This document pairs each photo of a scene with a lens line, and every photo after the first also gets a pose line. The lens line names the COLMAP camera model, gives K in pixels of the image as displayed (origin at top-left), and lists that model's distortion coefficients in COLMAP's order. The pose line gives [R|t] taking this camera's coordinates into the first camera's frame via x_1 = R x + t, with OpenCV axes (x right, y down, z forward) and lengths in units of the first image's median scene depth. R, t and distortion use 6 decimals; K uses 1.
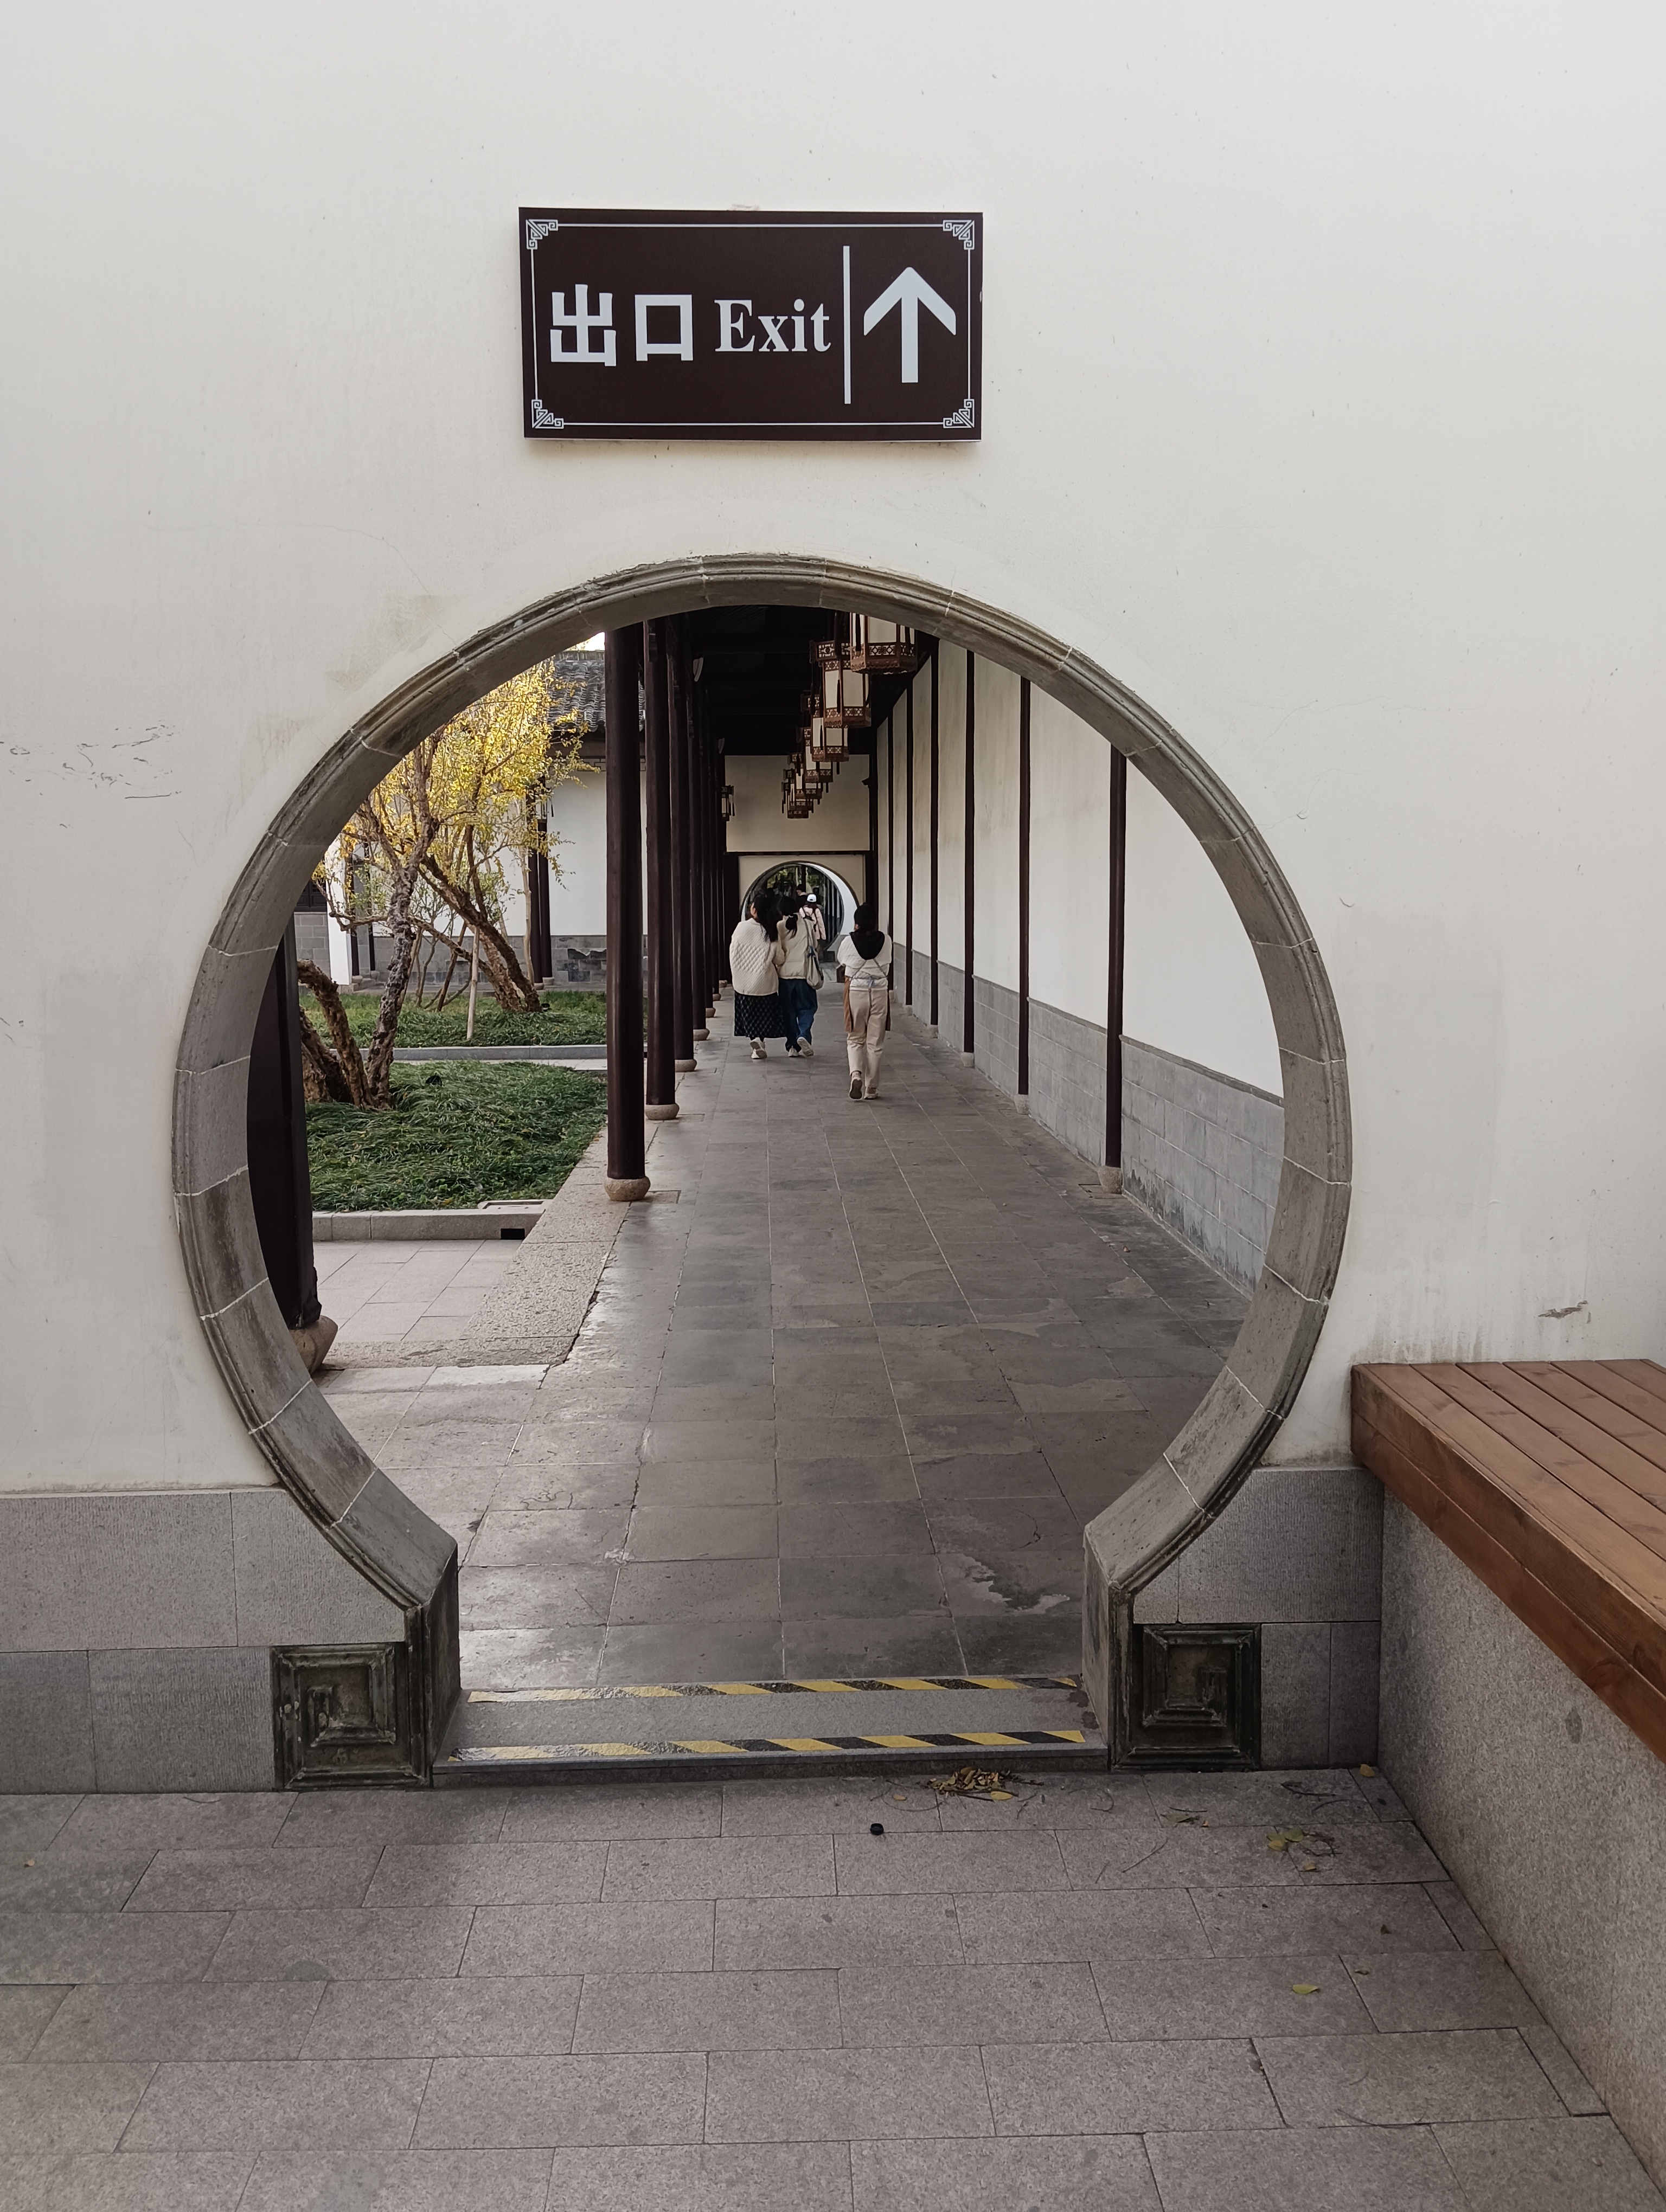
lens RADIAL K [[1972.8, 0, 866.6], [0, 1972.8, 1101.6], [0, 0, 1]] dist [0.105092, 0.000305]
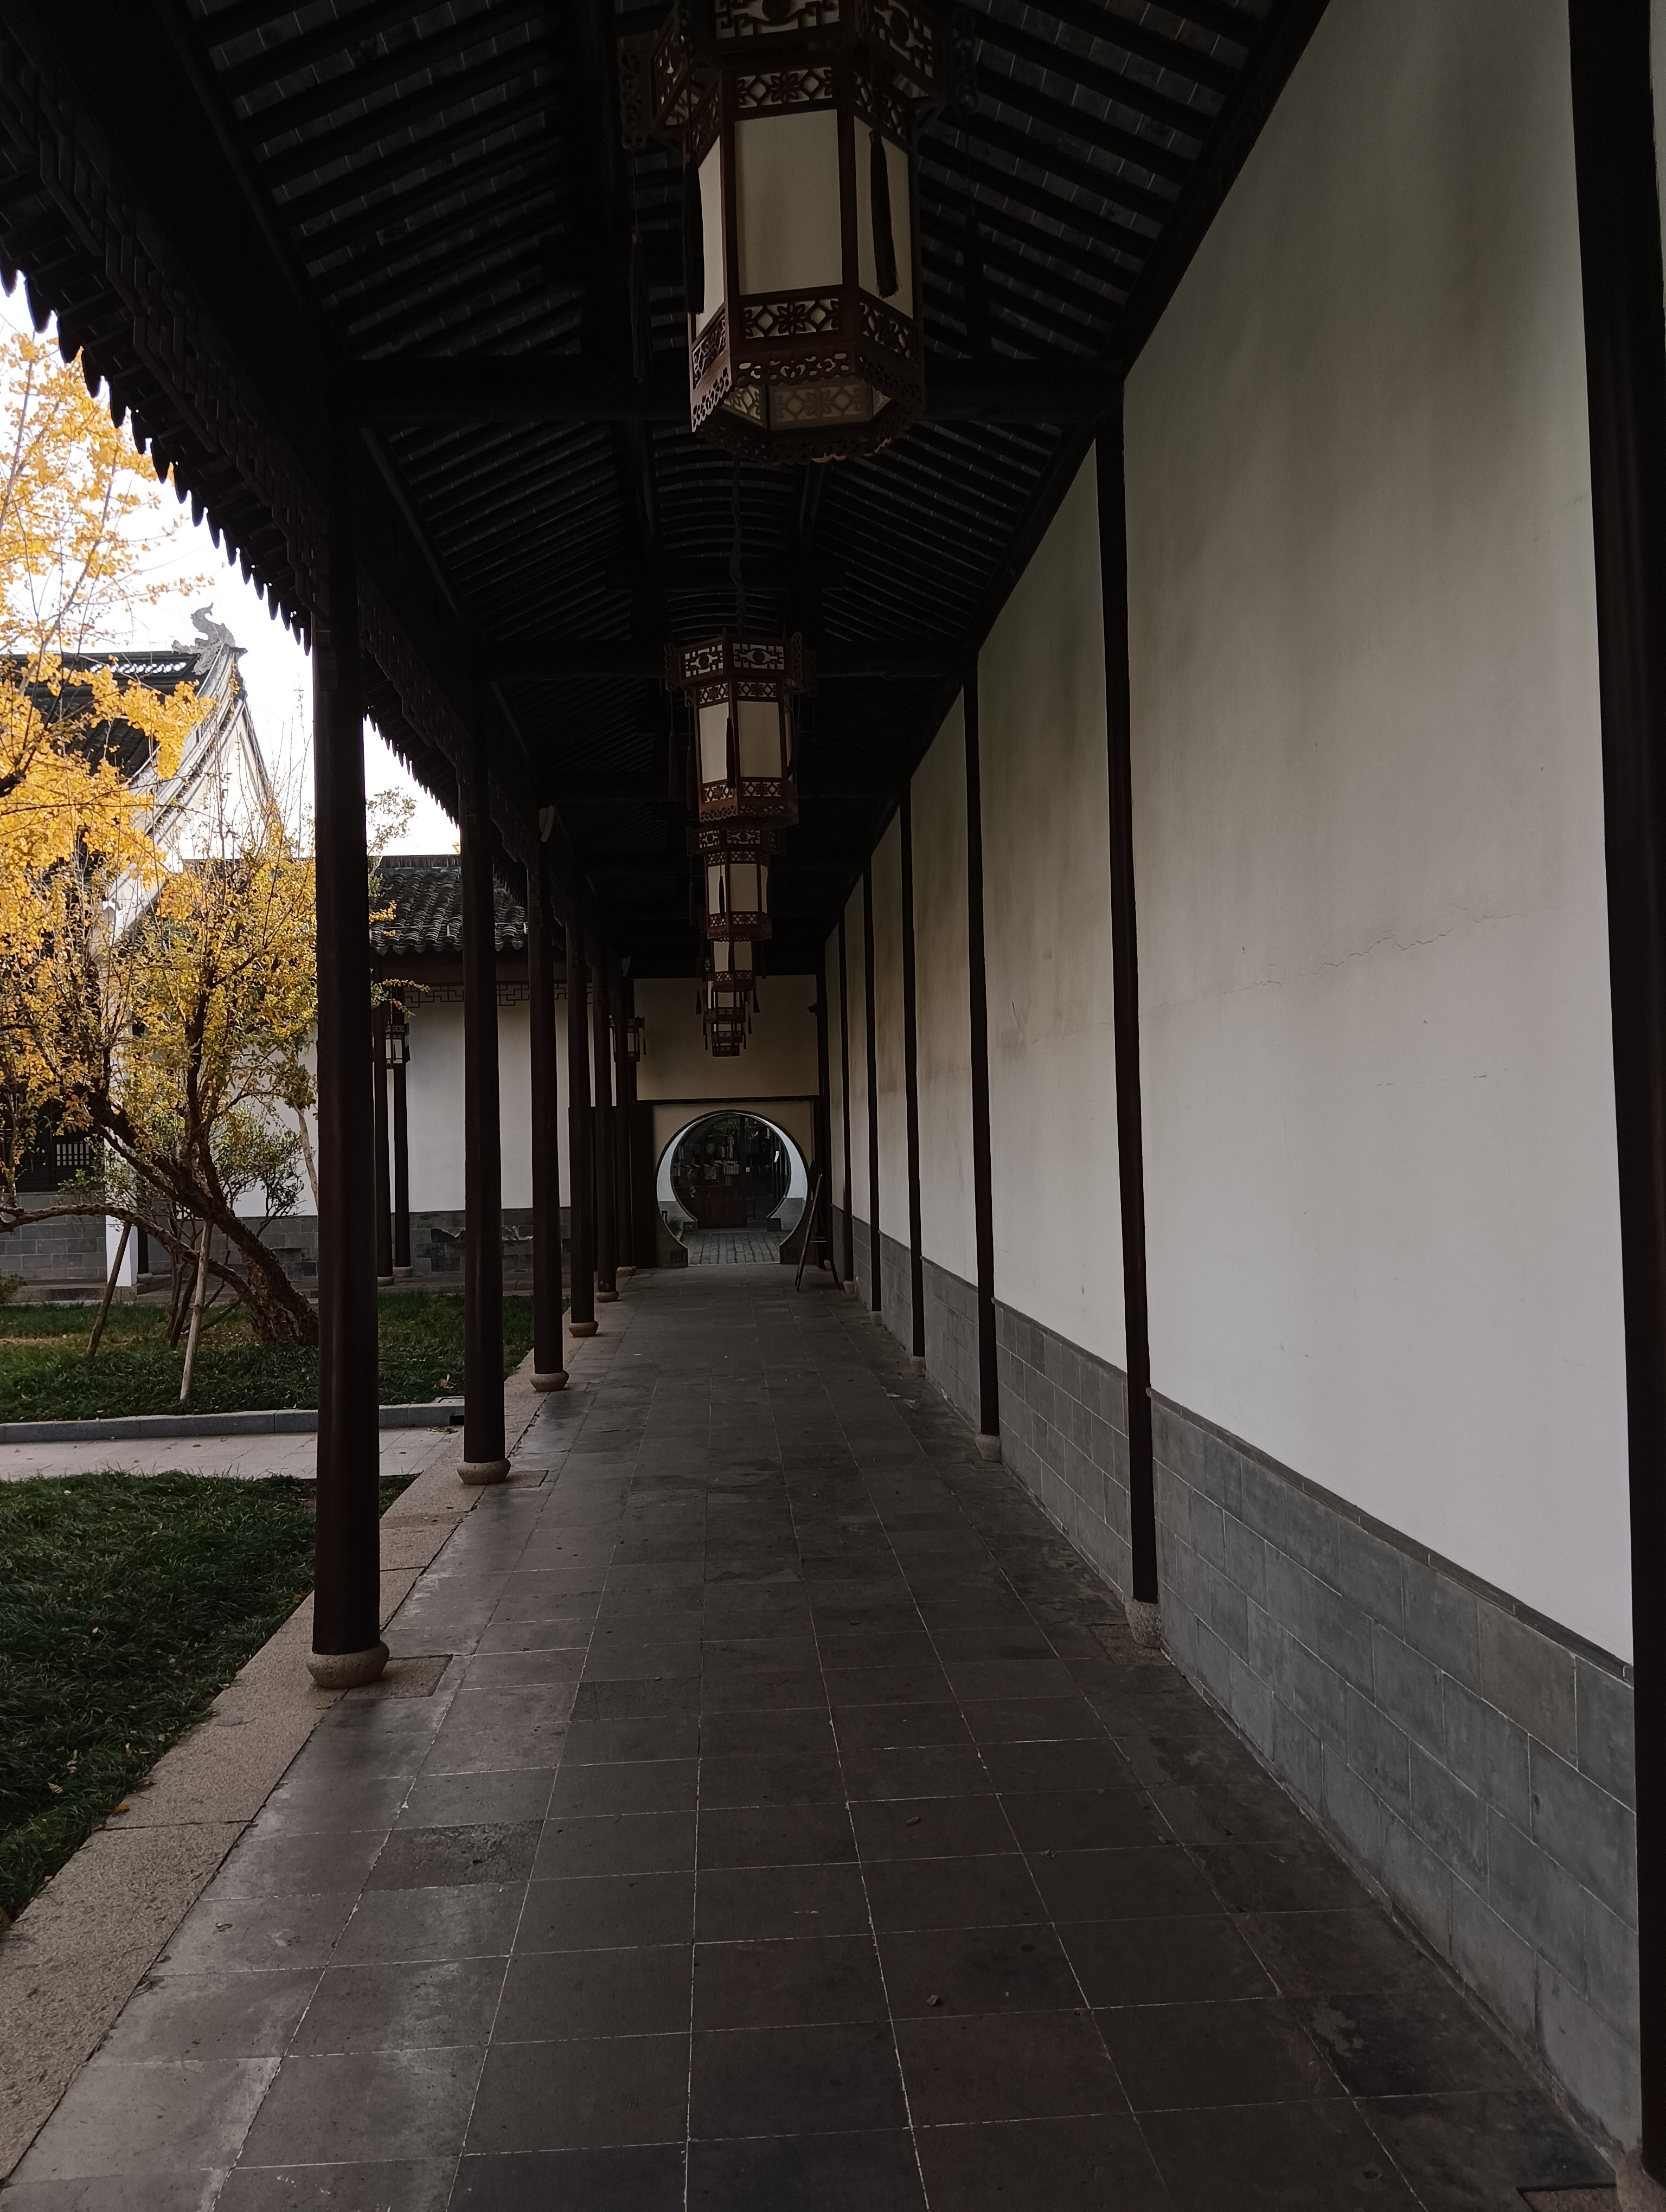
lens RADIAL K [[1972.8, 0, 866.6], [0, 1972.8, 1101.6], [0, 0, 1]] dist [0.105092, 0.000305]
pose [[0.999585, -0.017831, 0.022603, 0.003418], [0.020525, 0.991925, -0.125150, -0.034927], [-0.020189, 0.125562, 0.991880, 0.295785]]
